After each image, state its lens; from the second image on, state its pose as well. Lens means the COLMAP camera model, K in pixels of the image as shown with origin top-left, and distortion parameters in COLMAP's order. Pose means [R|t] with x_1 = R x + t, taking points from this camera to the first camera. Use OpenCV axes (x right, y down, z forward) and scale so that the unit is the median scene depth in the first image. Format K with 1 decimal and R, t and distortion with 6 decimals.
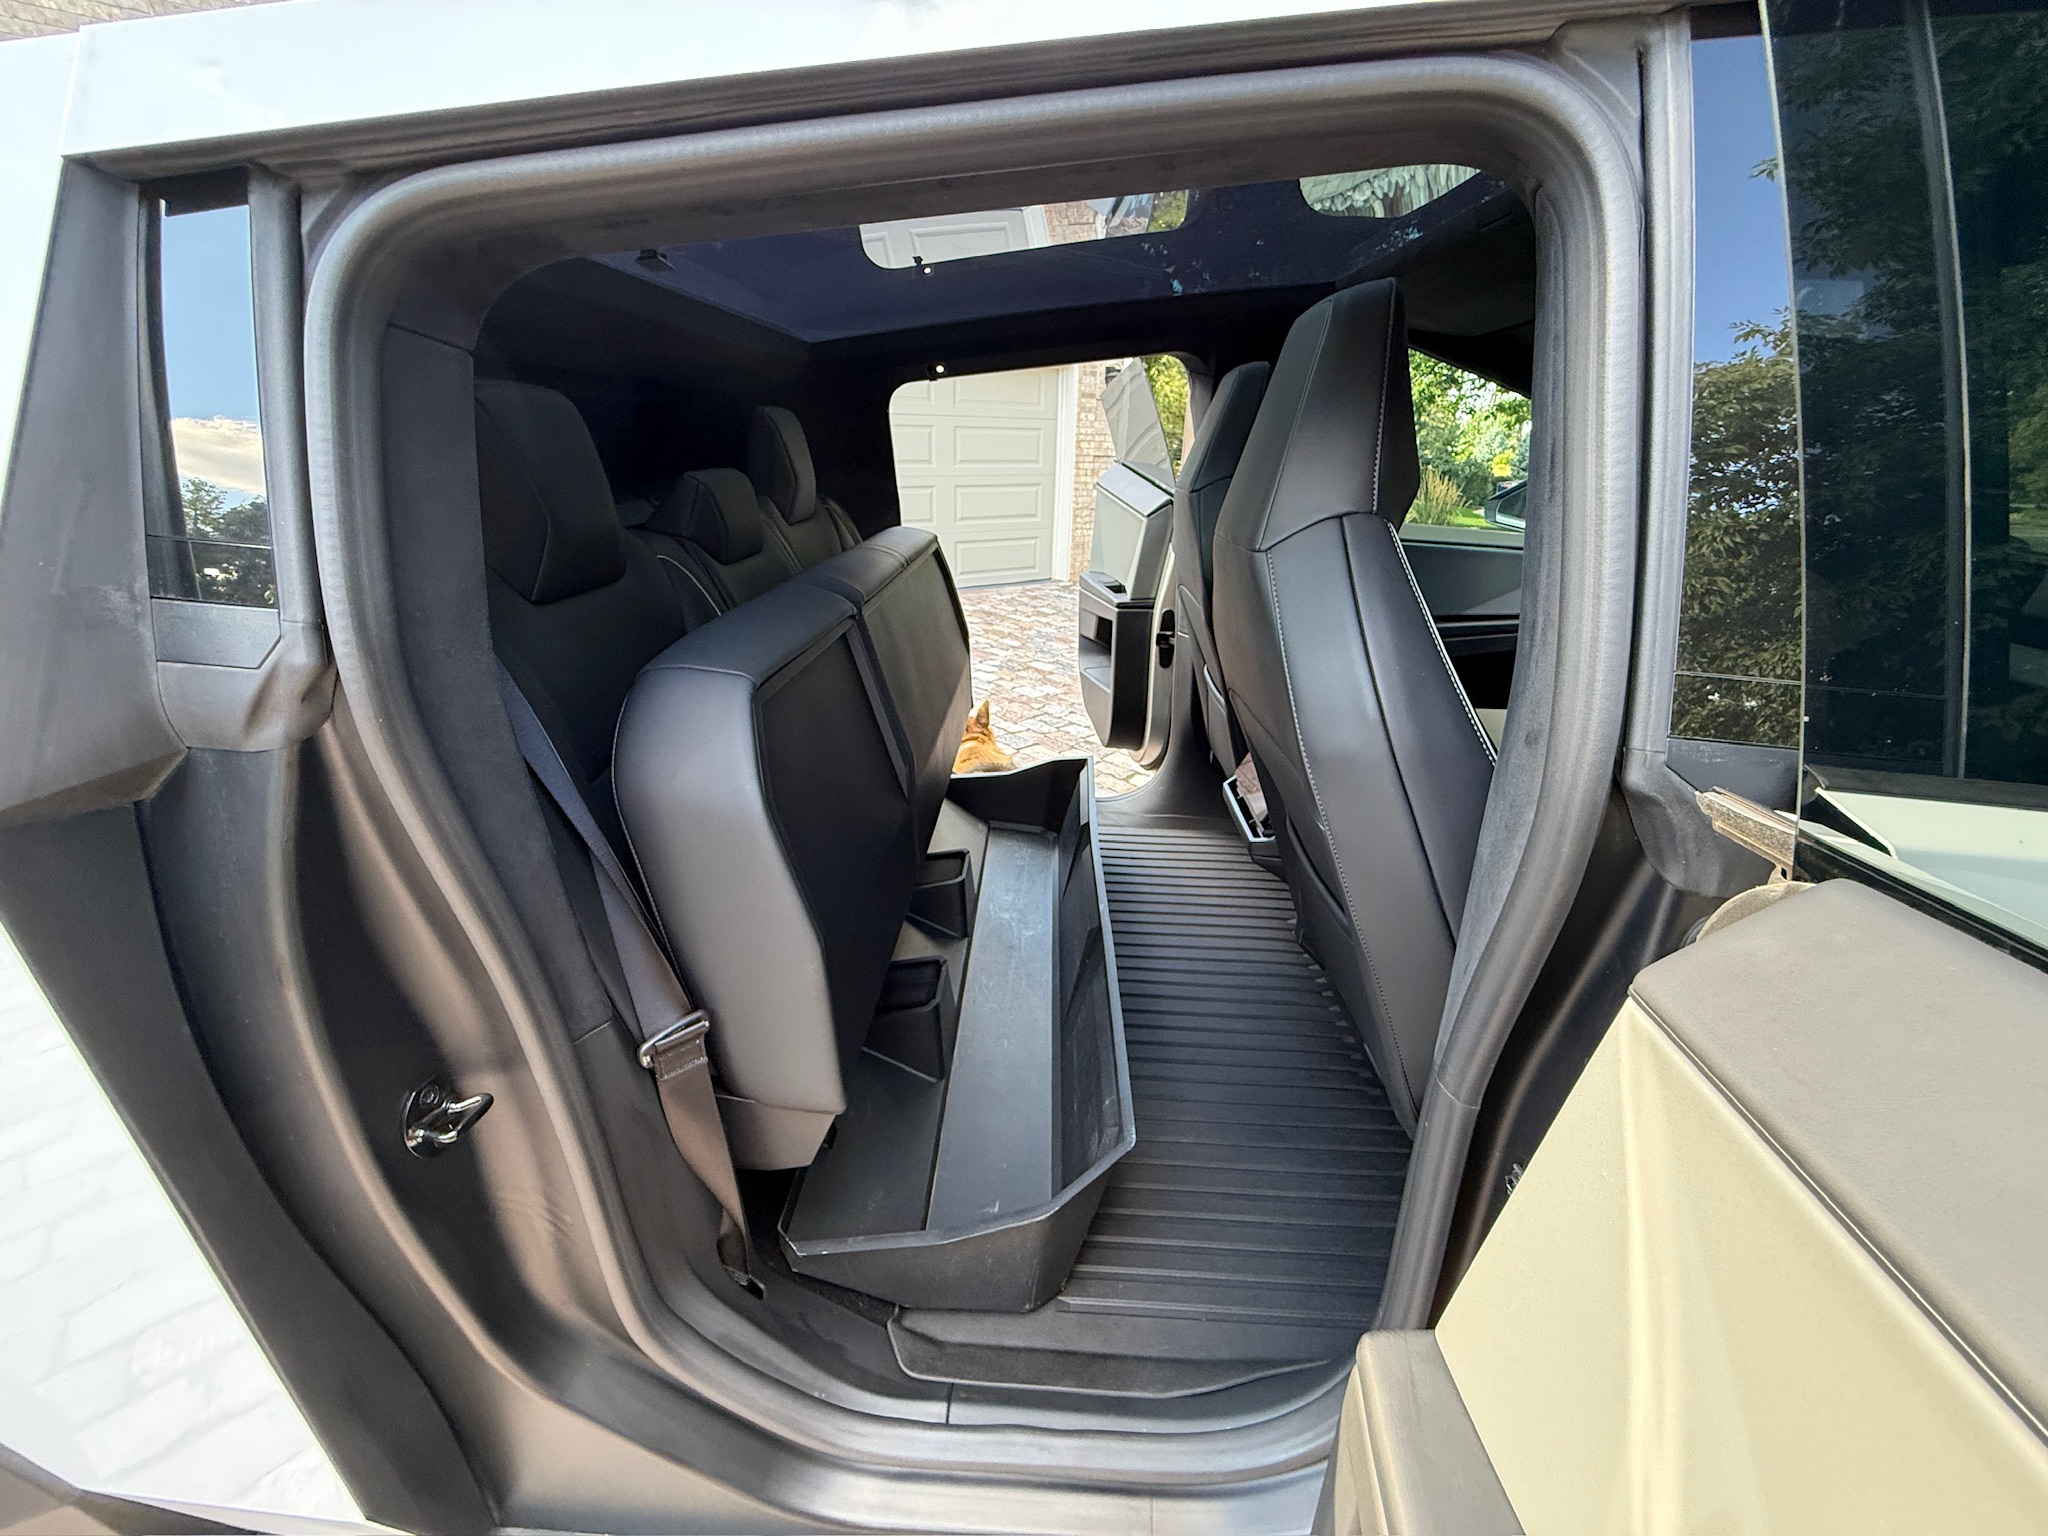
lens RADIAL K [[819.8, 0, 1018.1], [0, 819.8, 765.4], [0, 0, 1]] dist [-0.000194, 0.000535]
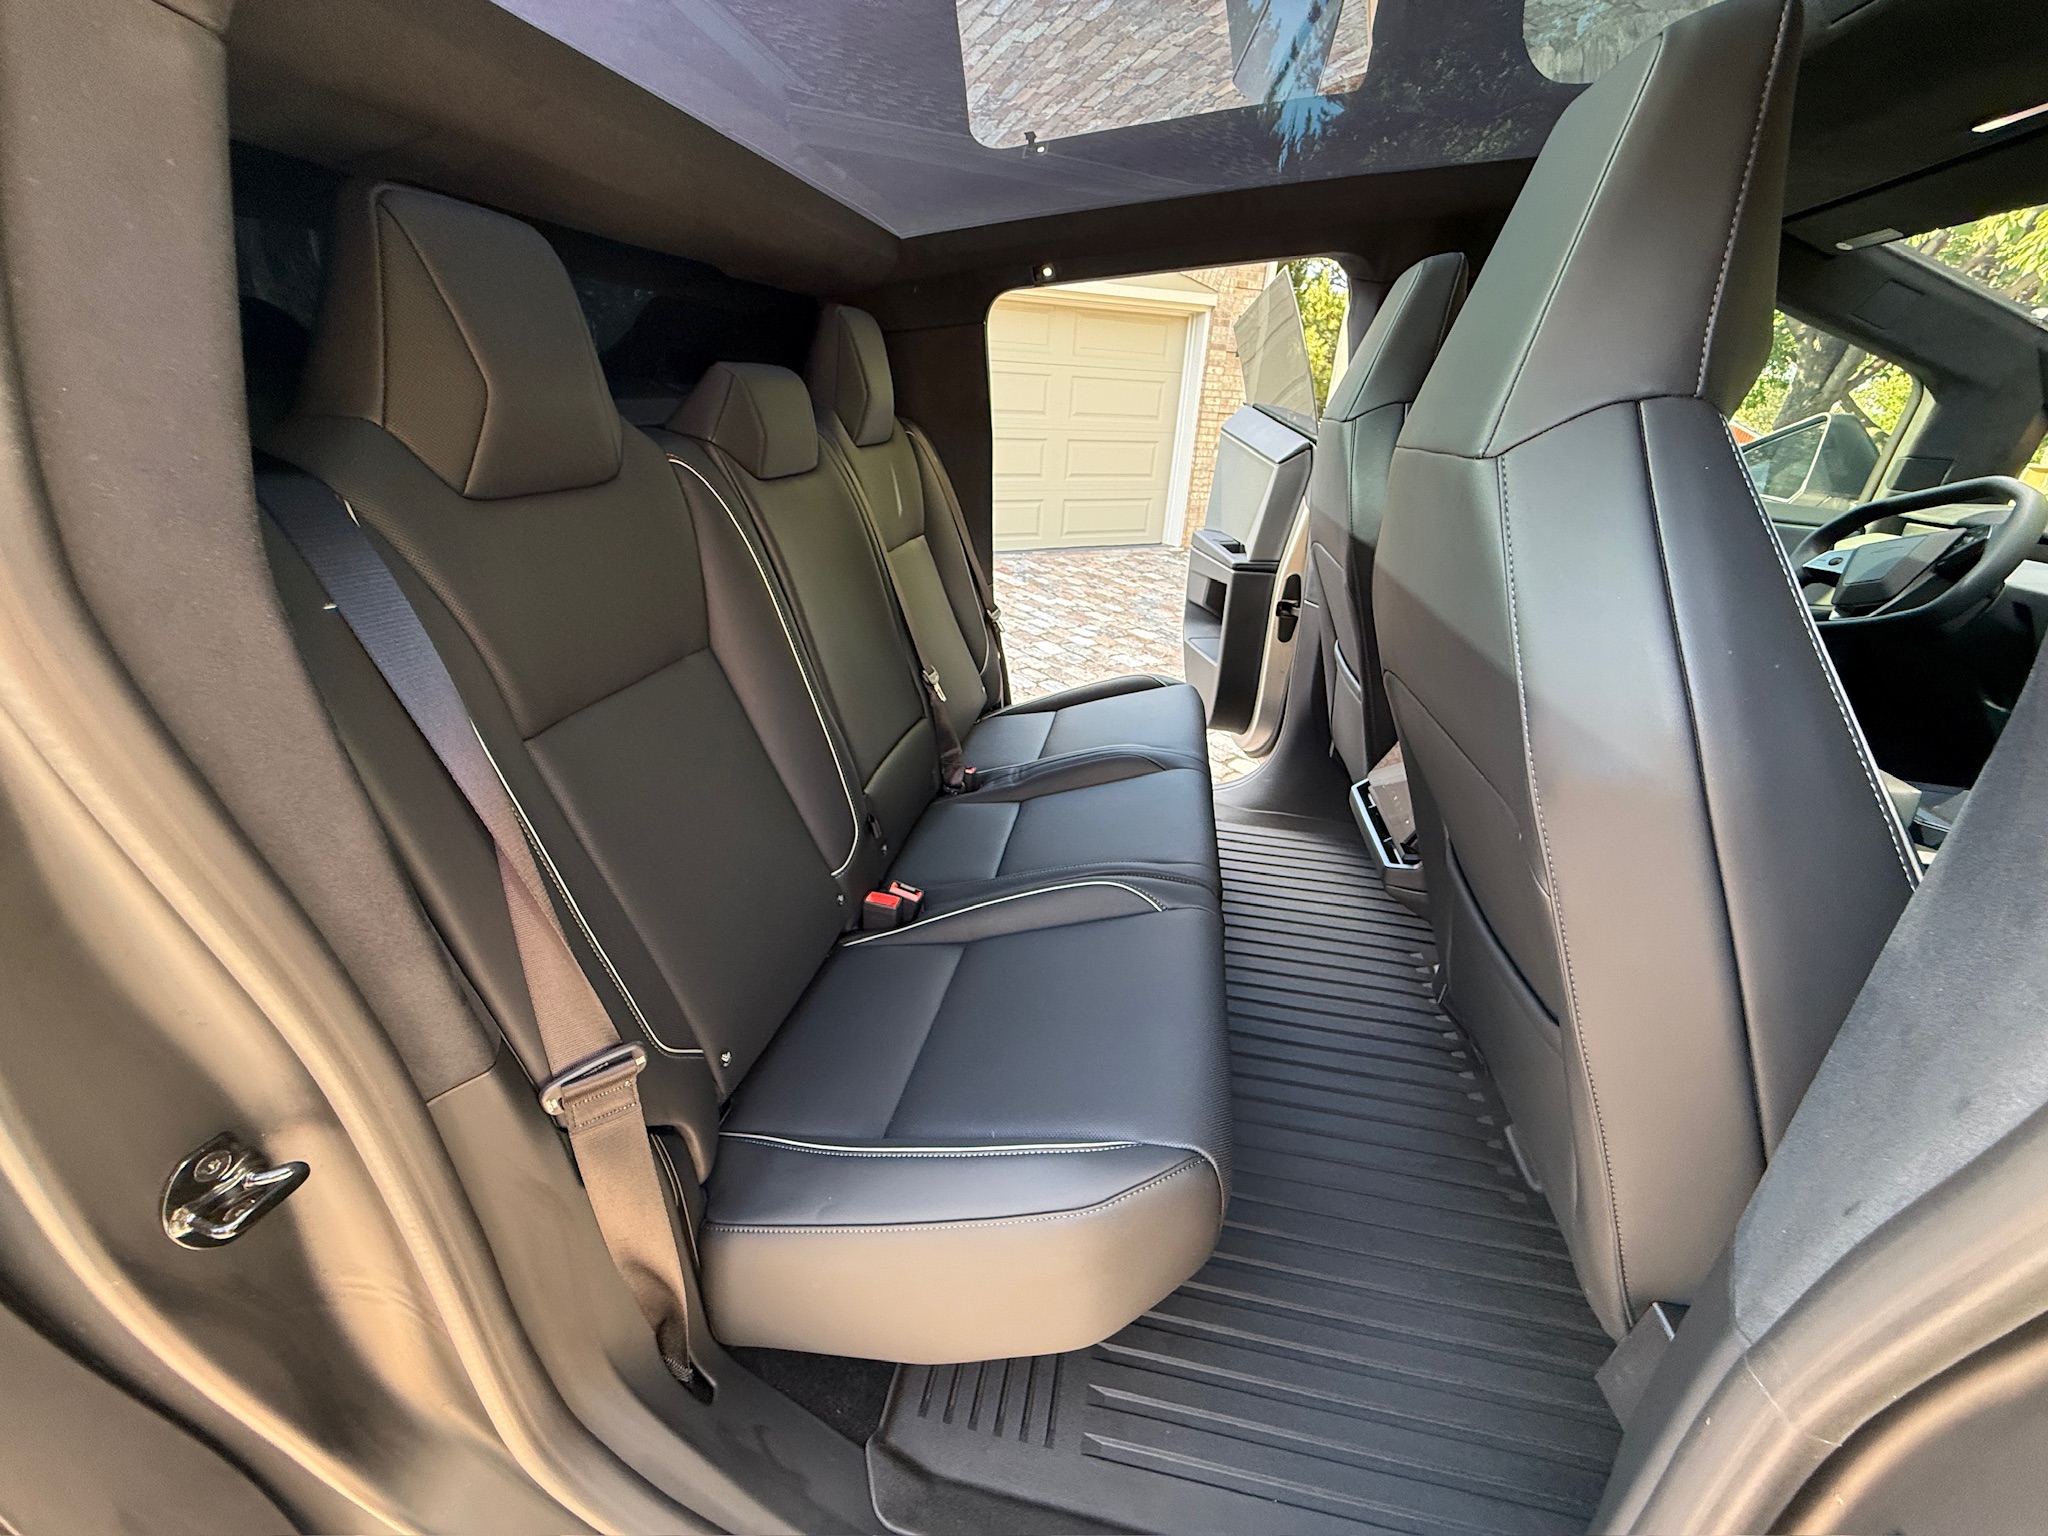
lens RADIAL K [[819.8, 0, 1018.1], [0, 819.8, 765.4], [0, 0, 1]] dist [-0.000194, 0.000535]
pose [[0.990520, 0.079931, -0.111715, 0.008528], [-0.075233, 0.996120, 0.045663, -0.008220], [0.114931, -0.036825, 0.992691, 0.107208]]
